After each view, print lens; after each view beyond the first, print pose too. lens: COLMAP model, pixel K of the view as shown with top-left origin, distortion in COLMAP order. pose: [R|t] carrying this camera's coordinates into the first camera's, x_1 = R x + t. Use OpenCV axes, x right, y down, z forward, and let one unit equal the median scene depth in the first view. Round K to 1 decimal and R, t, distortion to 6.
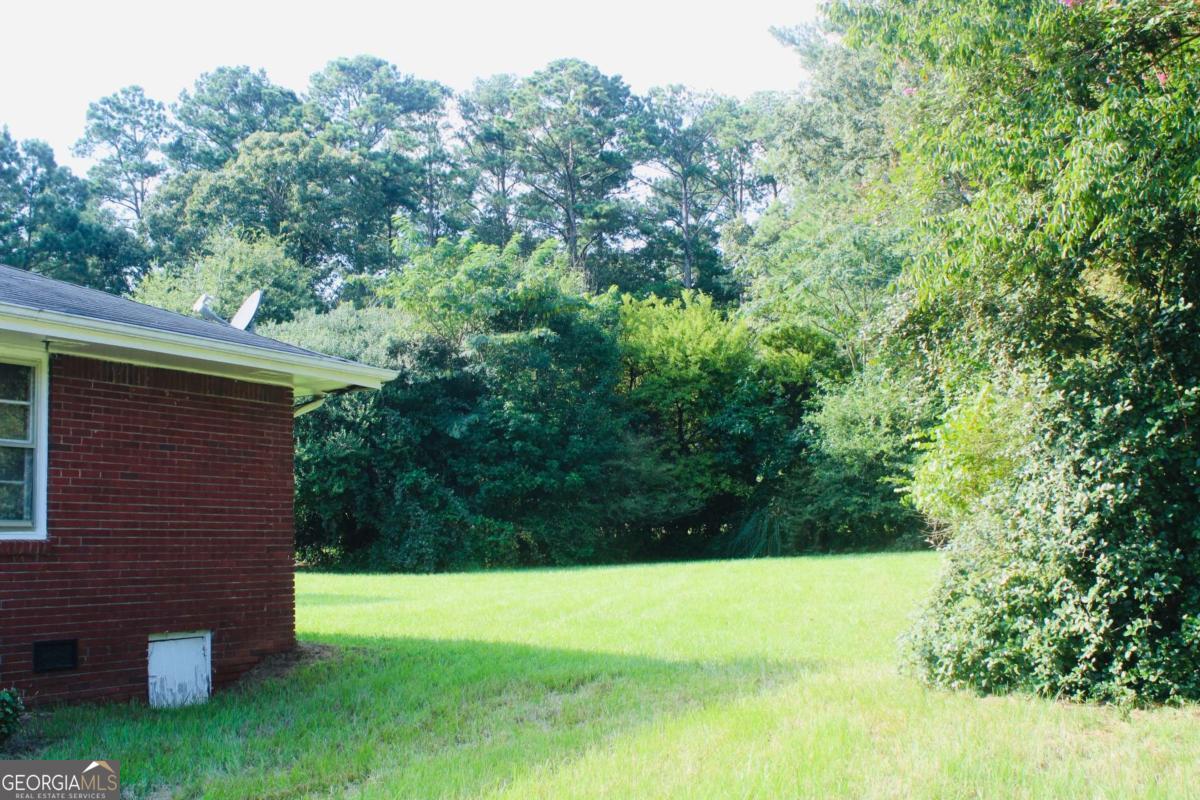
lens RADIAL K [[1343.1, 0, 600.9], [0, 1343.1, 399.5], [0, 0, 1]] dist [-0.068302, 0.000000]
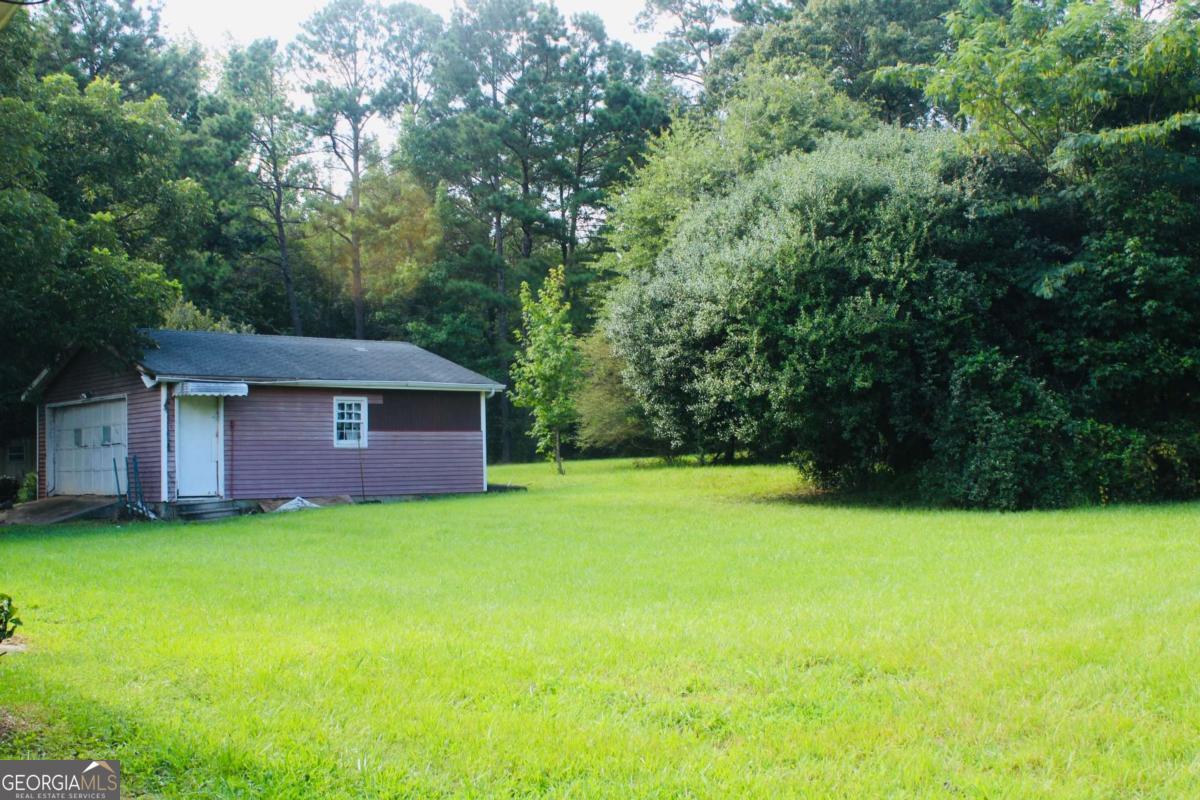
lens RADIAL K [[1343.1, 0, 599.9], [0, 1343.1, 393.4], [0, 0, 1]] dist [-0.068302, 0.000000]
pose [[0.892968, -0.016982, -0.449799, -0.013418], [0.049014, 0.997014, 0.059664, 0.024796], [0.447443, -0.075325, 0.891135, 0.330090]]
